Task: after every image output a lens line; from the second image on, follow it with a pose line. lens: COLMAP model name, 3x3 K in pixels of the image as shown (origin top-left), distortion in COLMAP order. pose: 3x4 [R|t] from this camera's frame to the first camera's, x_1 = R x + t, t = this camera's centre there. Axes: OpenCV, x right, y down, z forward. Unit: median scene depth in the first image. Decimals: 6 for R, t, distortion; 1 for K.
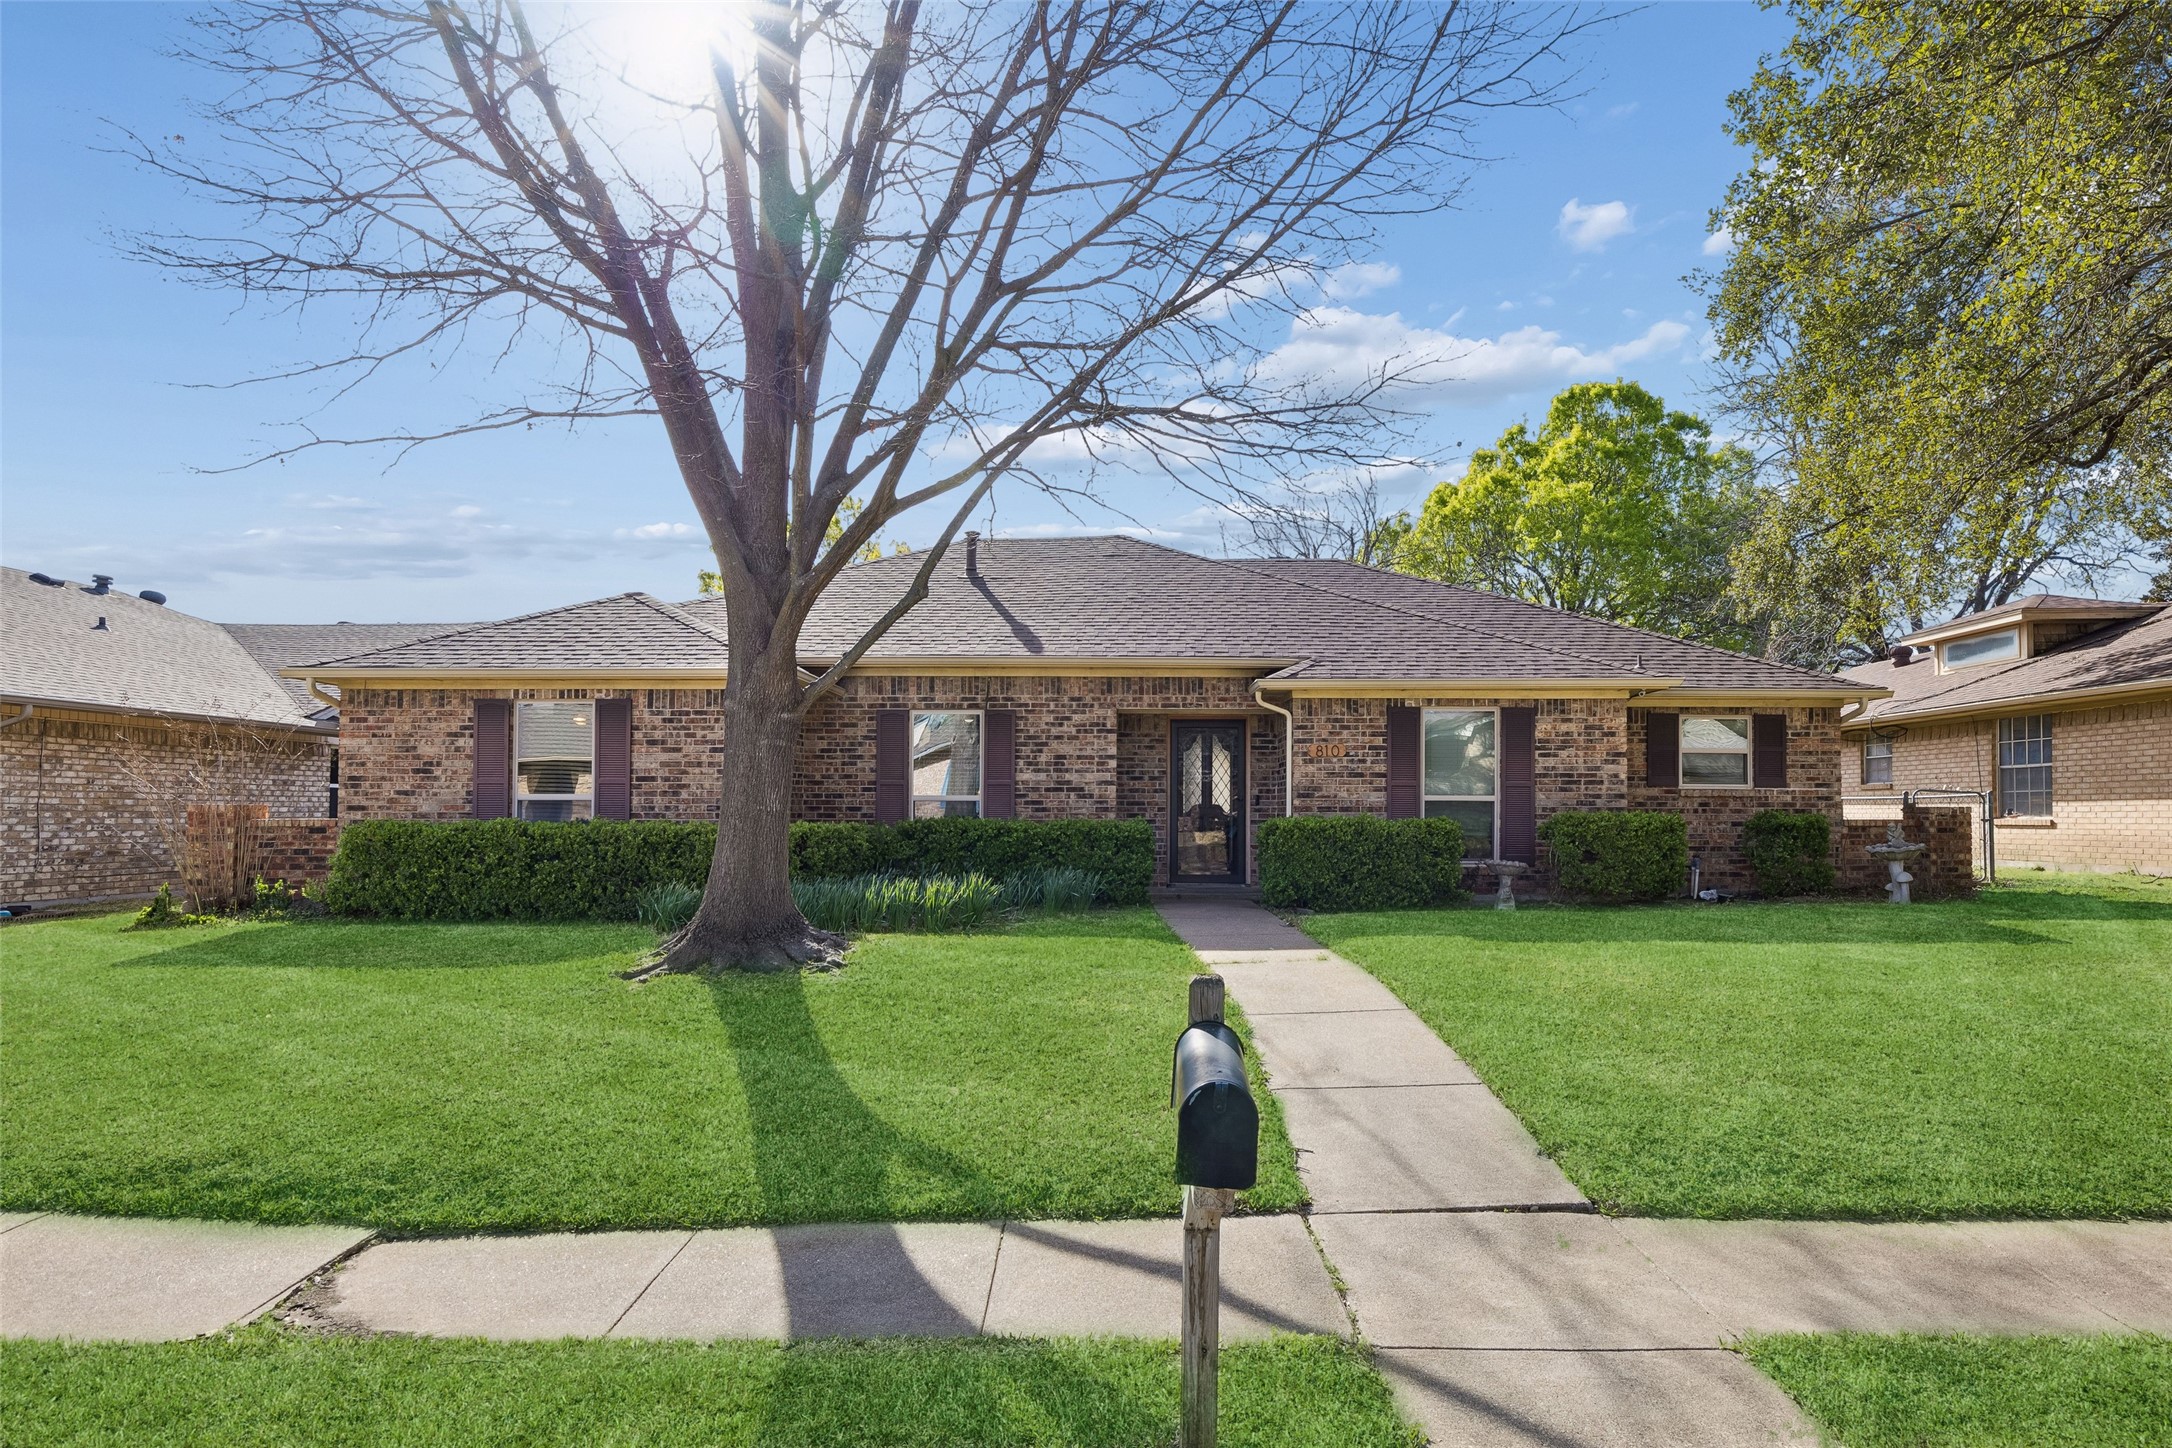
lens RADIAL K [[1251.1, 0, 1086.1], [0, 1251.1, 716.8], [0, 0, 1]] dist [0.007860, 0.000922]
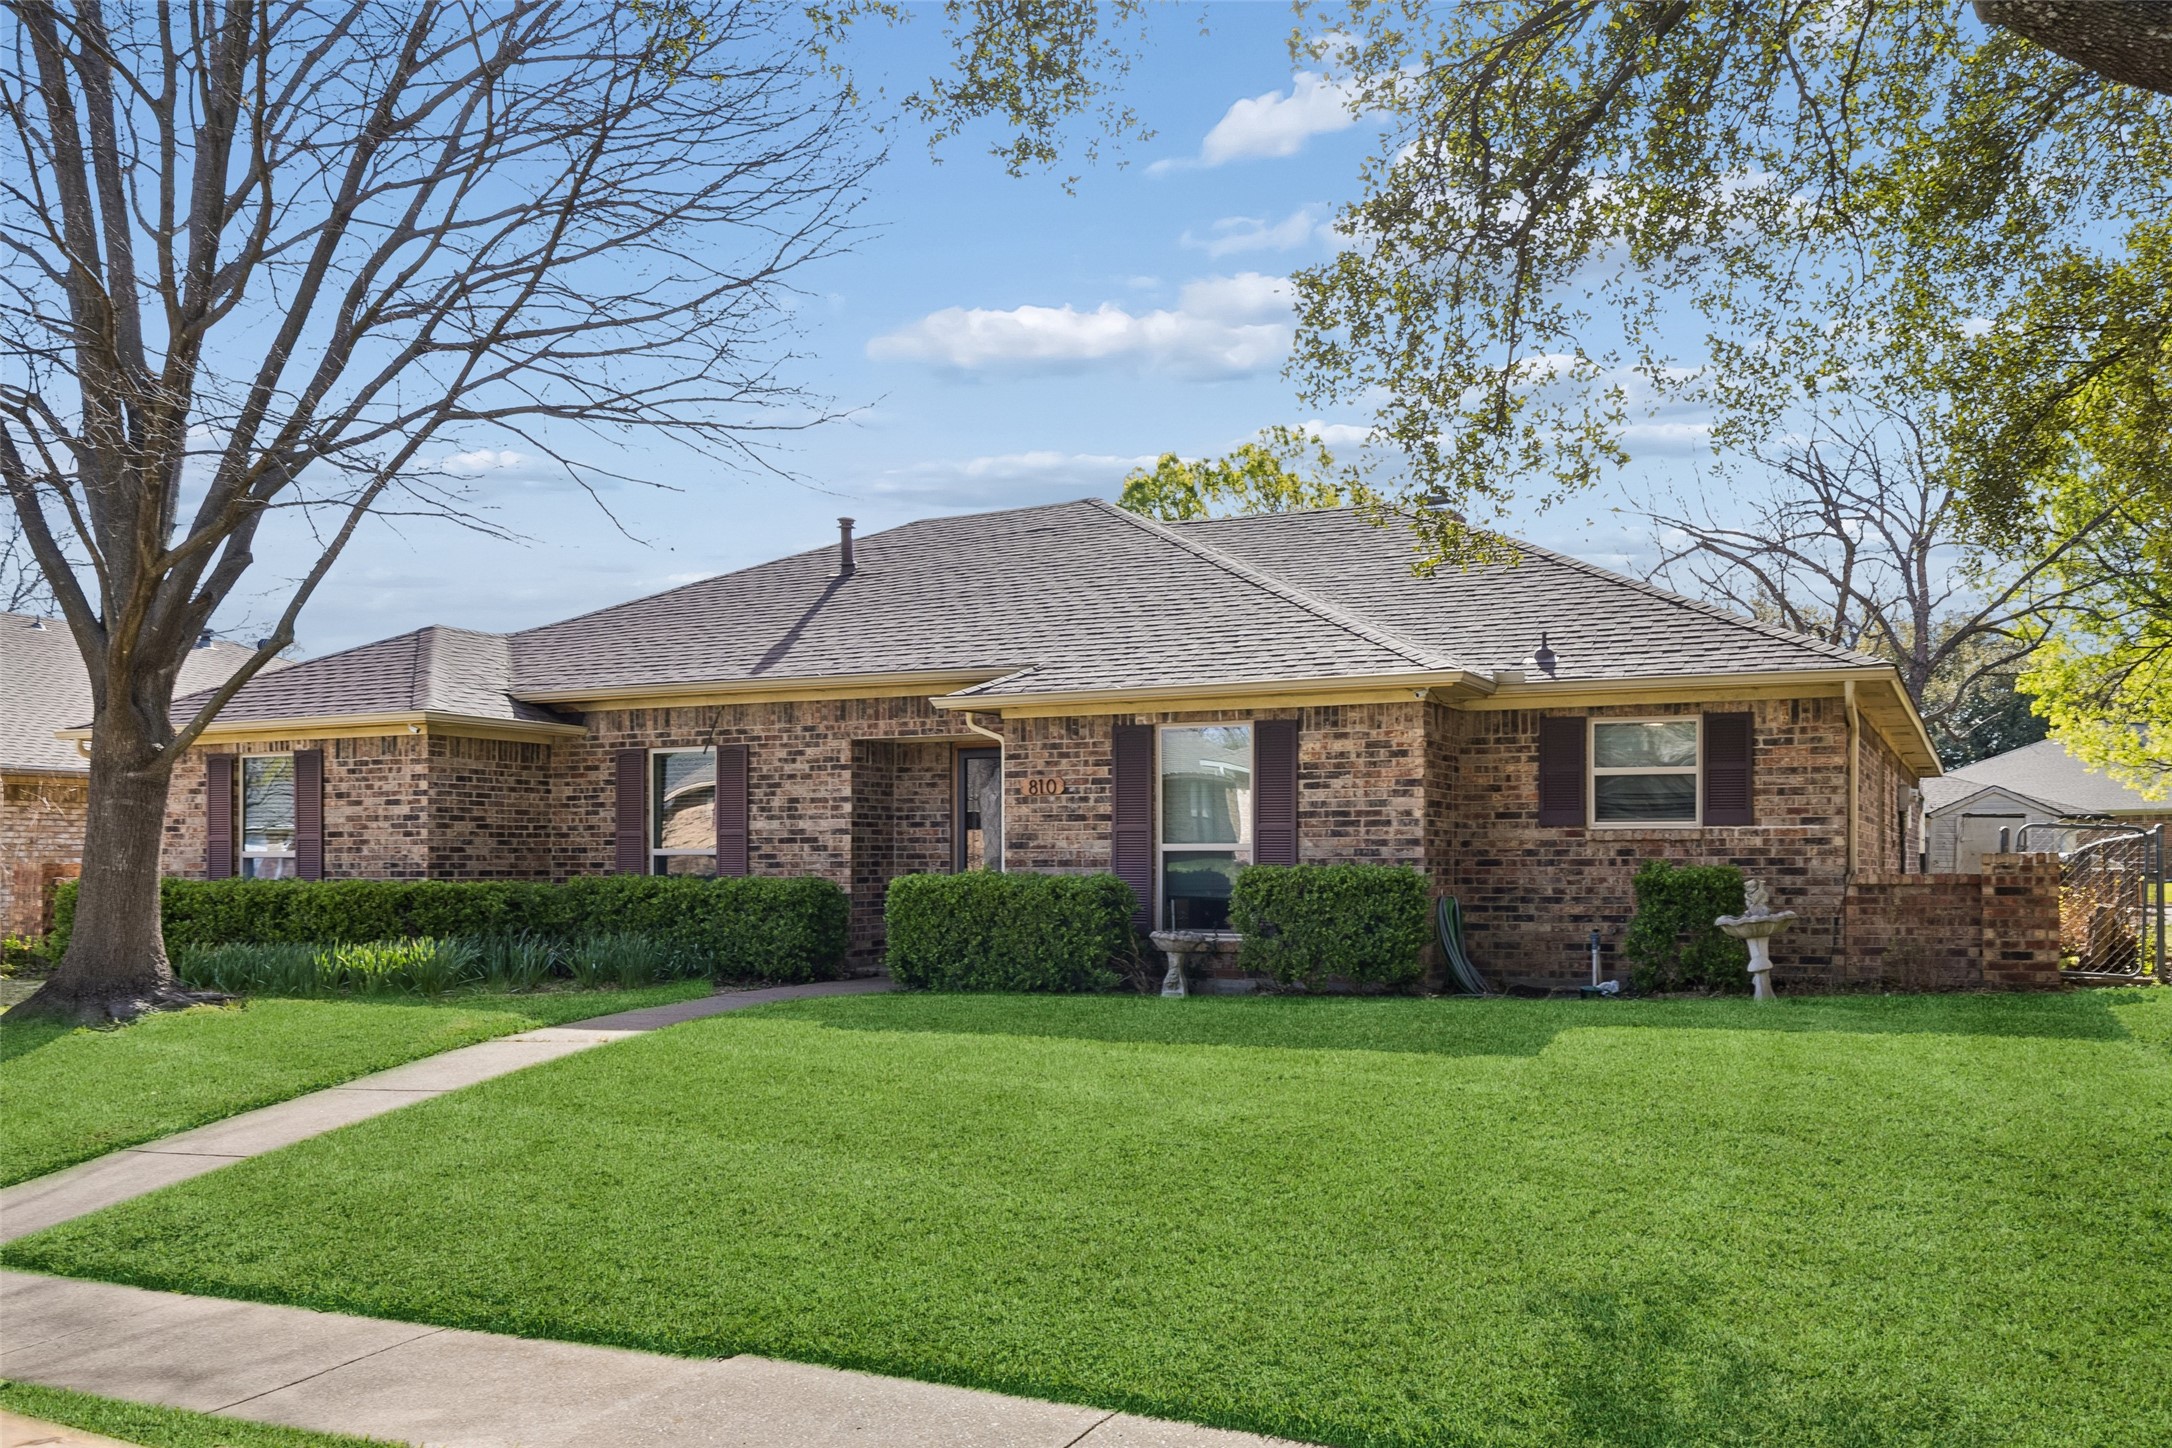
lens RADIAL K [[1819.8, 0, 1086.3], [0, 1819.8, 728.7], [0, 0, 1]] dist [-0.007811, 0.001187]
pose [[0.905332, -0.036270, -0.423154, 0.685585], [0.037140, 0.999291, -0.006193, -0.000117], [0.423078, -0.010110, 0.906037, 0.008096]]
